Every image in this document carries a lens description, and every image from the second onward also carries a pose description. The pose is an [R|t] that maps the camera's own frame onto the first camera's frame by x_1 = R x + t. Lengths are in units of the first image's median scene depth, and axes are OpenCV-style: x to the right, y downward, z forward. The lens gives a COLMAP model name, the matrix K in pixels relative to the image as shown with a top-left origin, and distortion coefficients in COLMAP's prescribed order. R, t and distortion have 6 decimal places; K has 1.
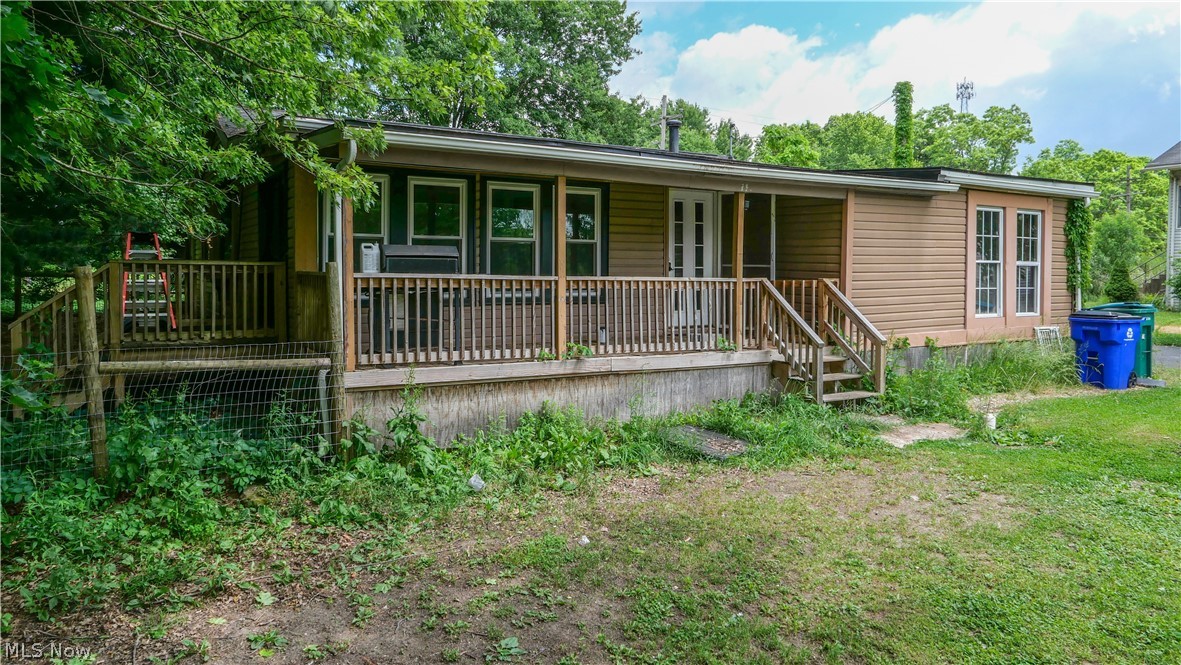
lens RADIAL K [[801.4, 0, 618.2], [0, 801.4, 294.6], [0, 0, 1]] dist [-0.003981, -0.000246]
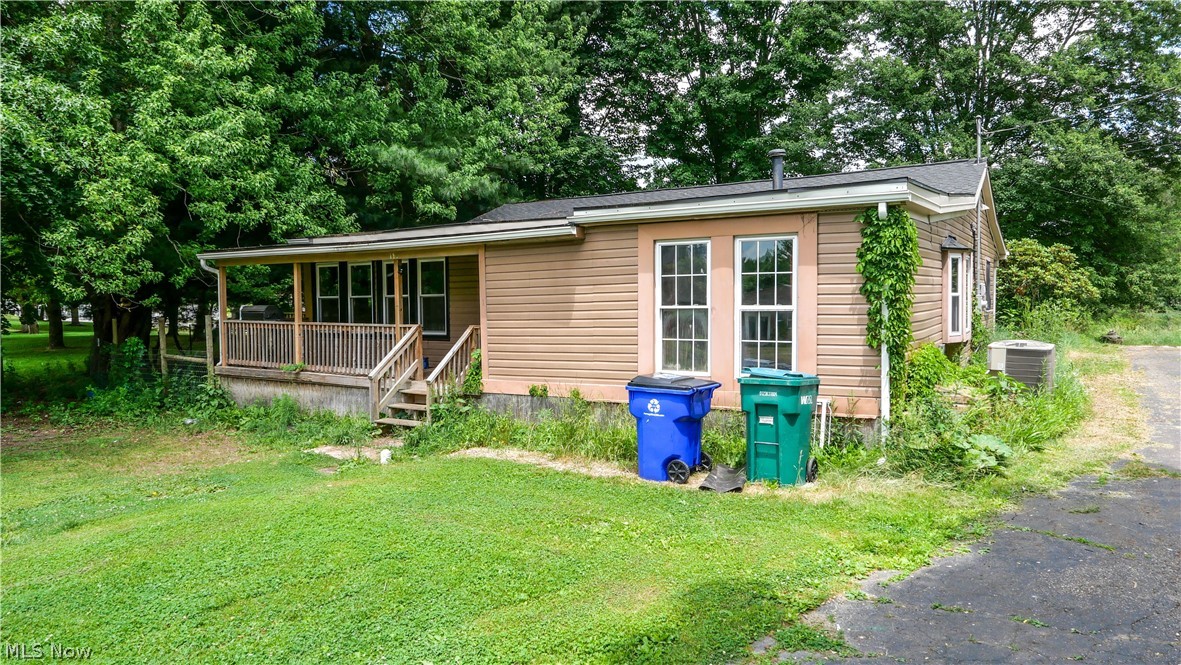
lens RADIAL K [[788.2, 0, 590.5], [0, 788.2, 332.5], [0, 0, 1]] dist [-0.019363, 0.002515]
pose [[0.433345, 0.026998, -0.900824, 1.349440], [-0.012792, 0.999635, 0.023806, -0.039071], [0.901137, 0.001207, 0.433532, 0.669062]]
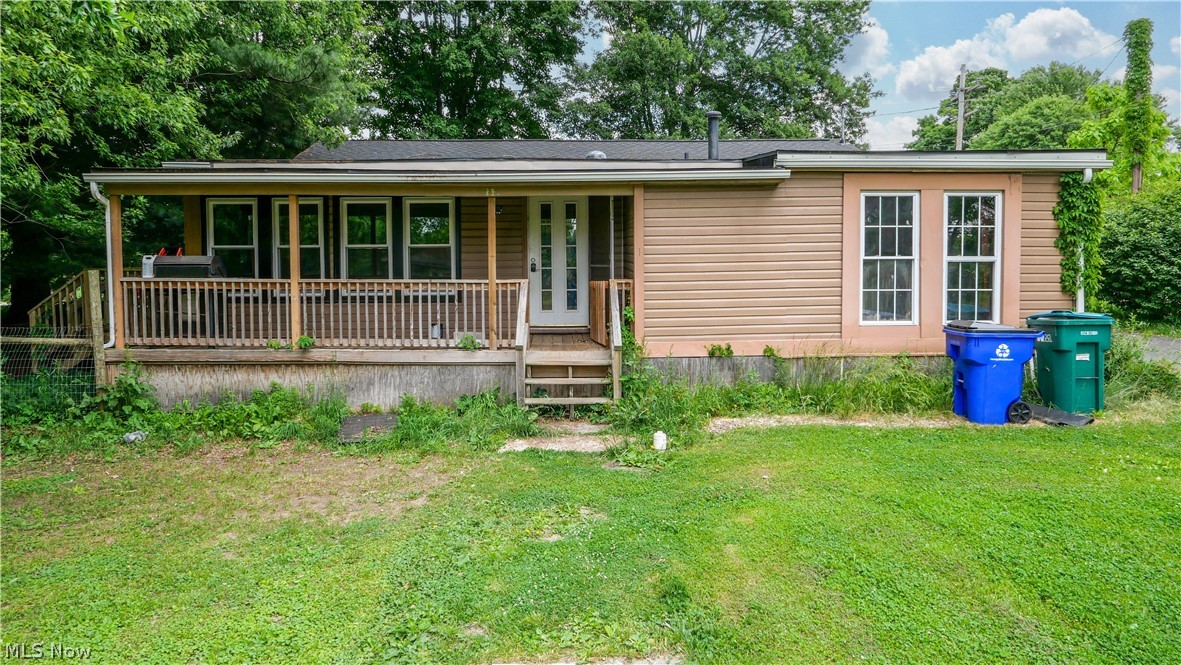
lens RADIAL K [[811.0, 0, 587.2], [0, 811.0, 299.9], [0, 0, 1]] dist [-0.020186, 0.001874]
pose [[0.858897, 0.012609, -0.511993, 0.733278], [-0.005536, 0.999867, 0.015337, -0.010357], [0.512118, -0.010338, 0.858853, 0.150190]]
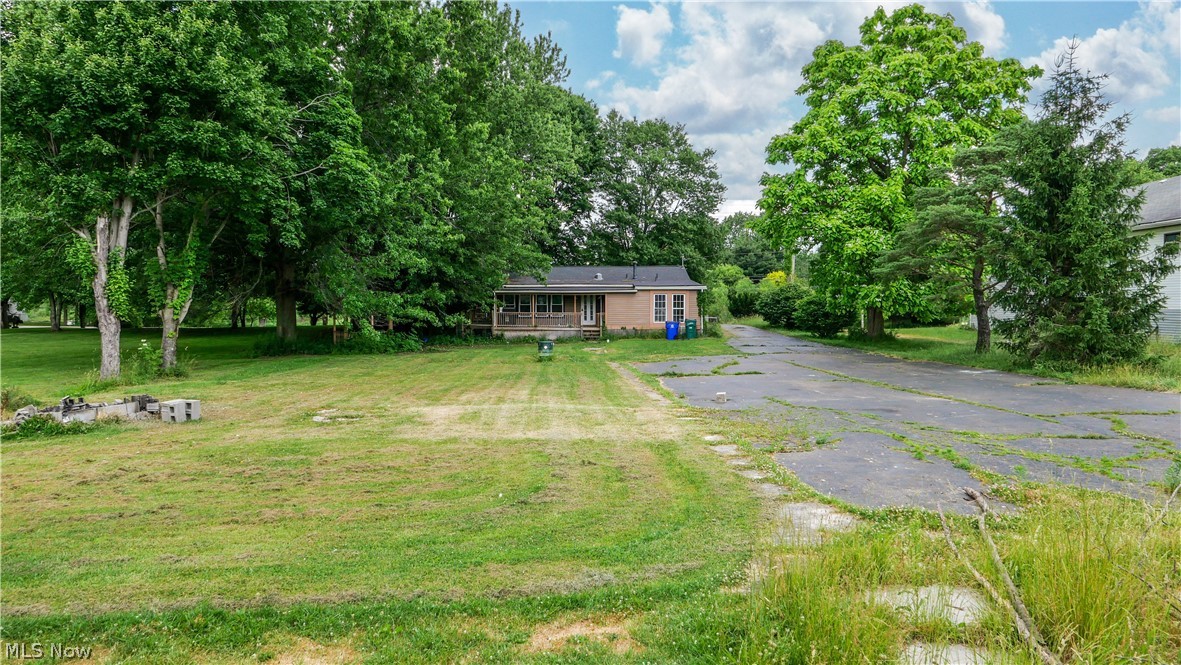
lens RADIAL K [[788.2, 0, 590.5], [0, 788.2, 332.5], [0, 0, 1]] dist [-0.019363, 0.002515]
pose [[0.854599, 0.013362, -0.519117, 2.516425], [-0.010342, 0.999909, 0.008713, 0.053680], [0.519186, -0.002078, 0.854659, -2.819955]]
